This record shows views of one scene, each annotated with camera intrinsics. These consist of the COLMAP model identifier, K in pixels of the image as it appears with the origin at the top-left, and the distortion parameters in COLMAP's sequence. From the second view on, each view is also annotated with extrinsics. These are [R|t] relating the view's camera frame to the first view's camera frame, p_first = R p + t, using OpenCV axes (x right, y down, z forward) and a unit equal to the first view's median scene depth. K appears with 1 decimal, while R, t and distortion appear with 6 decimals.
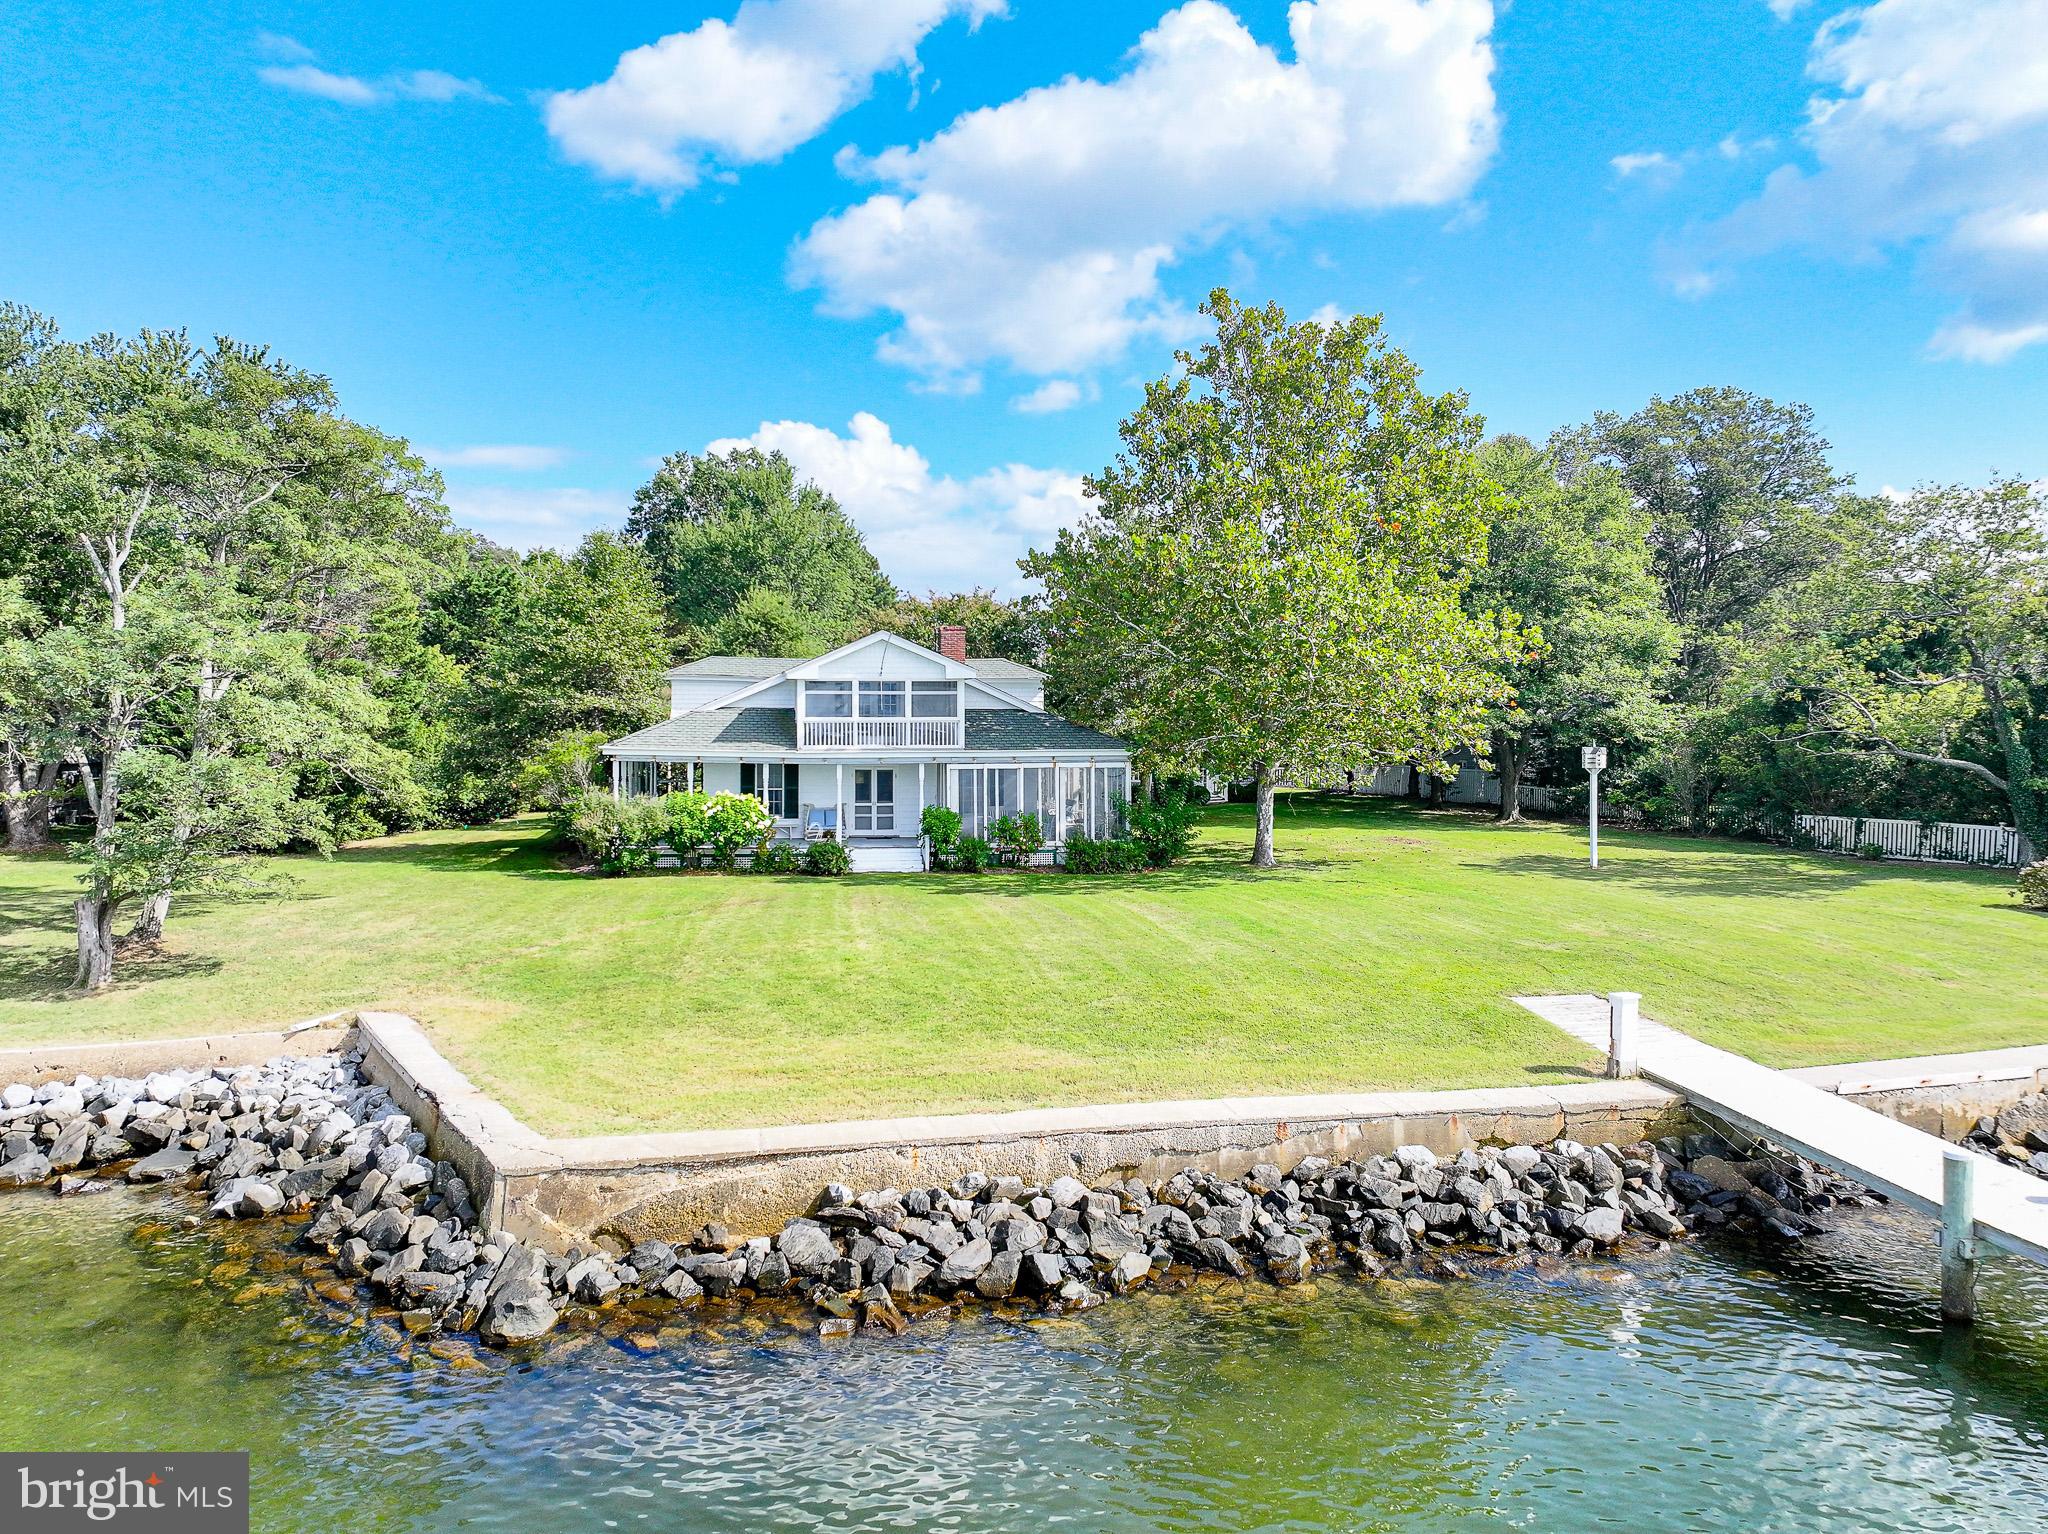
lens RADIAL K [[1436.2, 0, 1029.3], [0, 1436.2, 777.4], [0, 0, 1]] dist [0.006283, 0.013103]
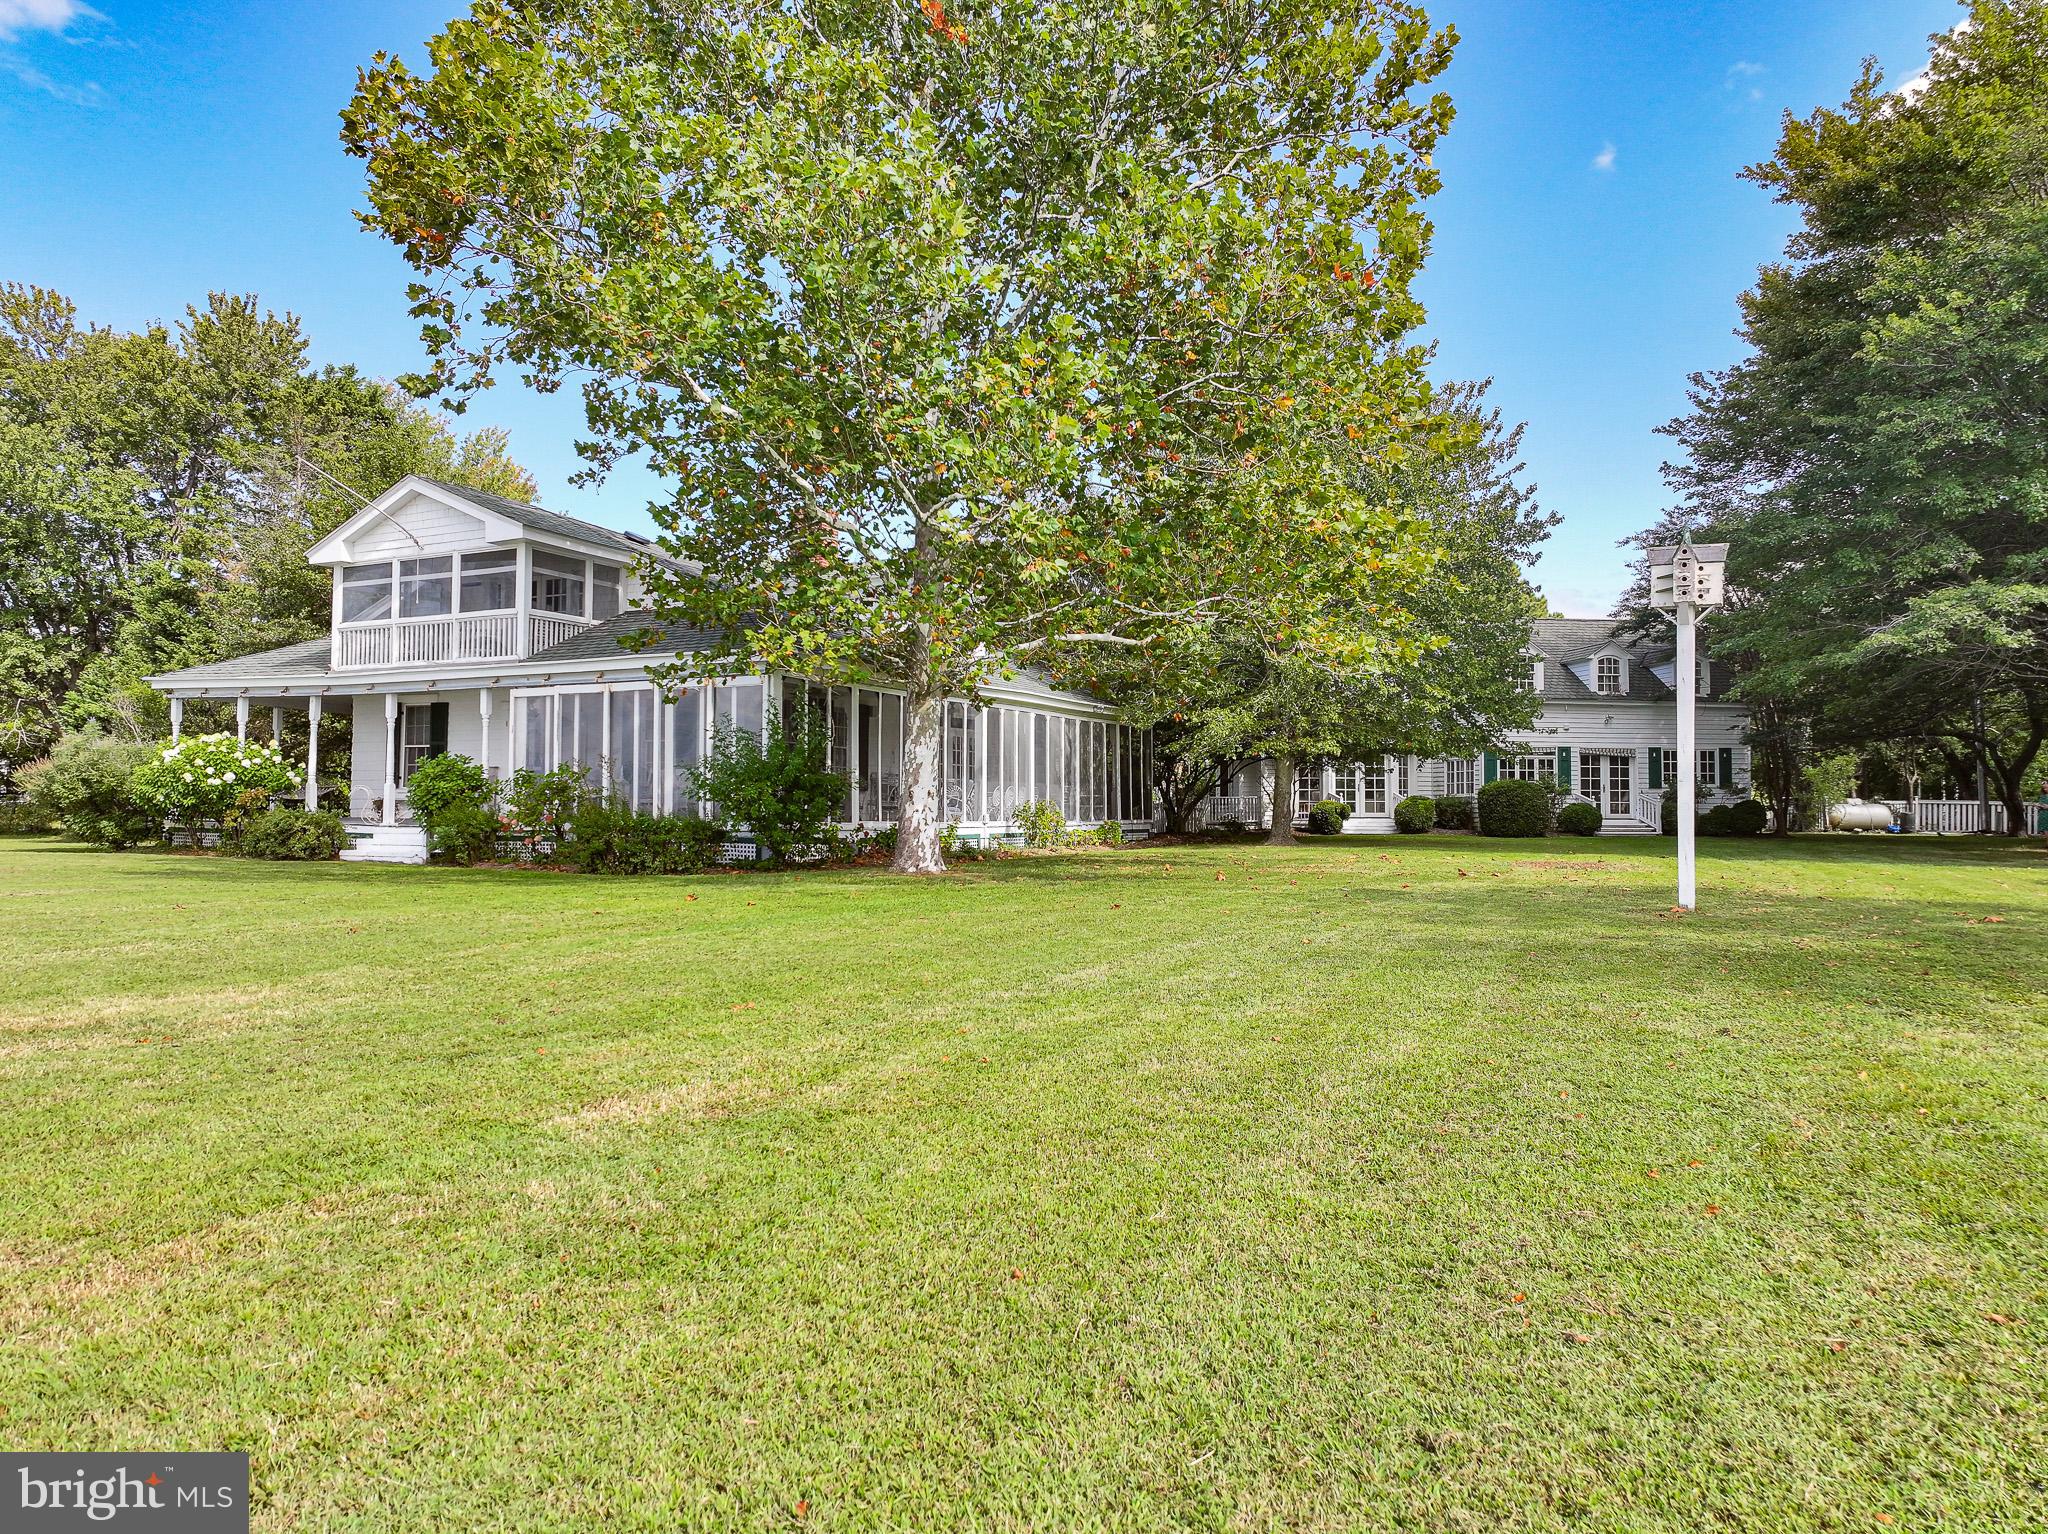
lens RADIAL K [[1436.2, 0, 1026.5], [0, 1436.2, 767.8], [0, 0, 1]] dist [0.006283, 0.013103]
pose [[0.796134, -0.019356, -0.604811, 0.481781], [-0.023746, 0.997719, -0.063188, 0.057115], [0.604654, 0.064668, 0.793858, 0.663725]]
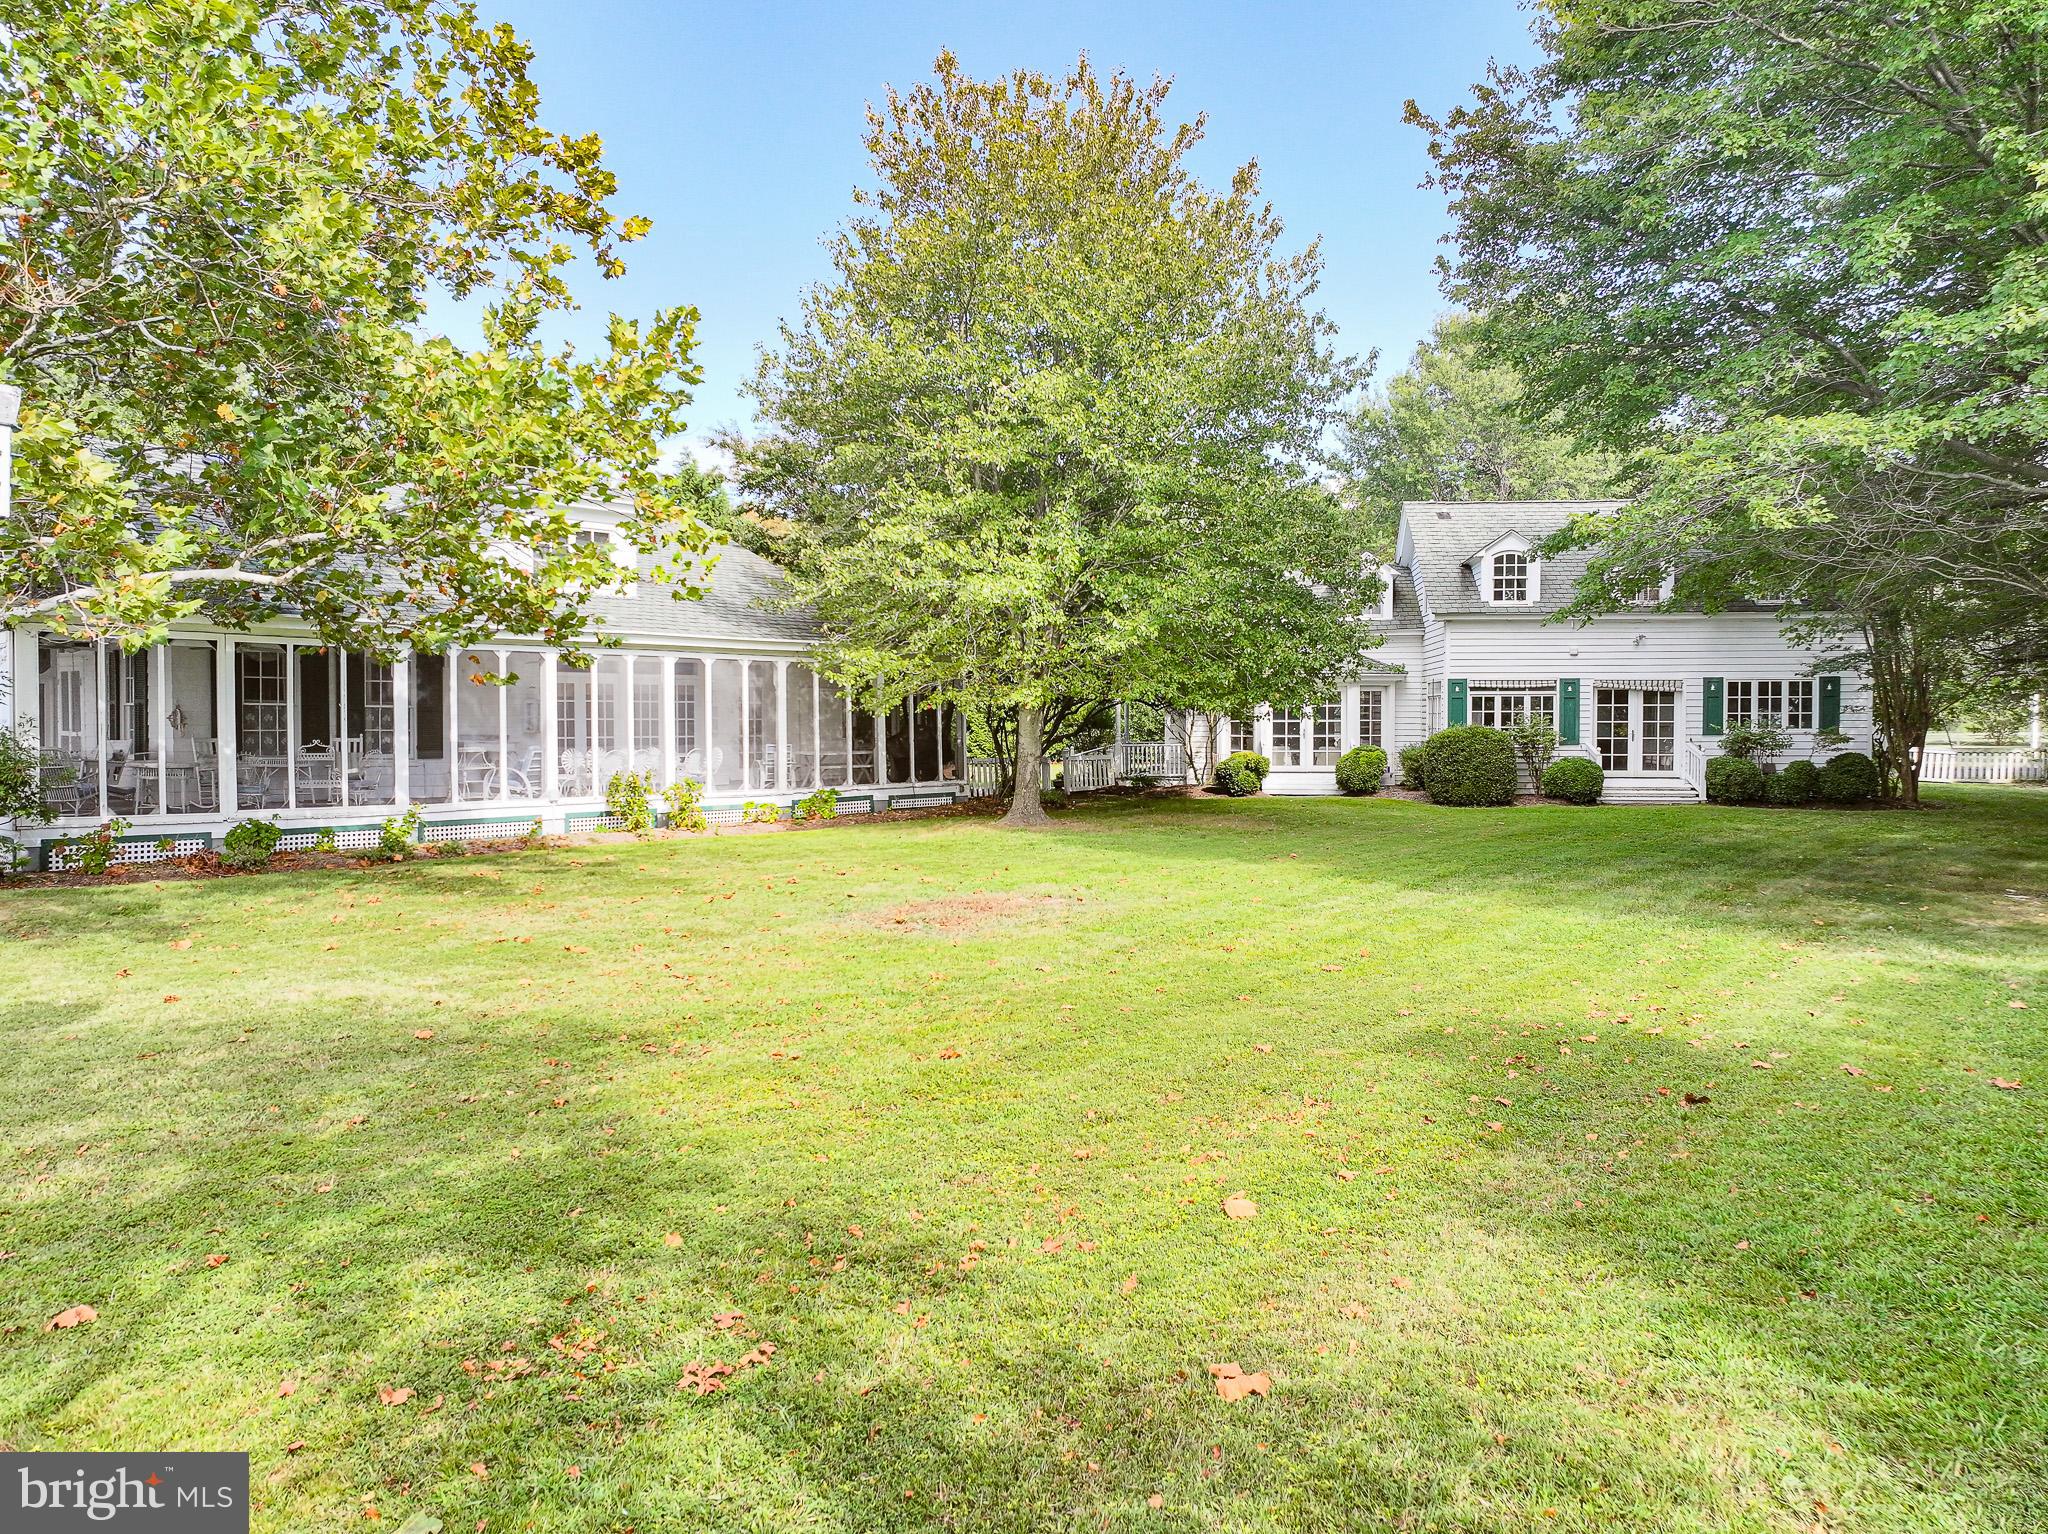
lens RADIAL K [[1436.2, 0, 1029.4], [0, 1436.2, 764.3], [0, 0, 1]] dist [0.006283, 0.013103]
pose [[0.589165, 0.021582, -0.807725, 0.604274], [-0.028914, 0.999566, 0.005618, 0.017642], [0.807496, 0.020044, 0.589533, 1.031834]]
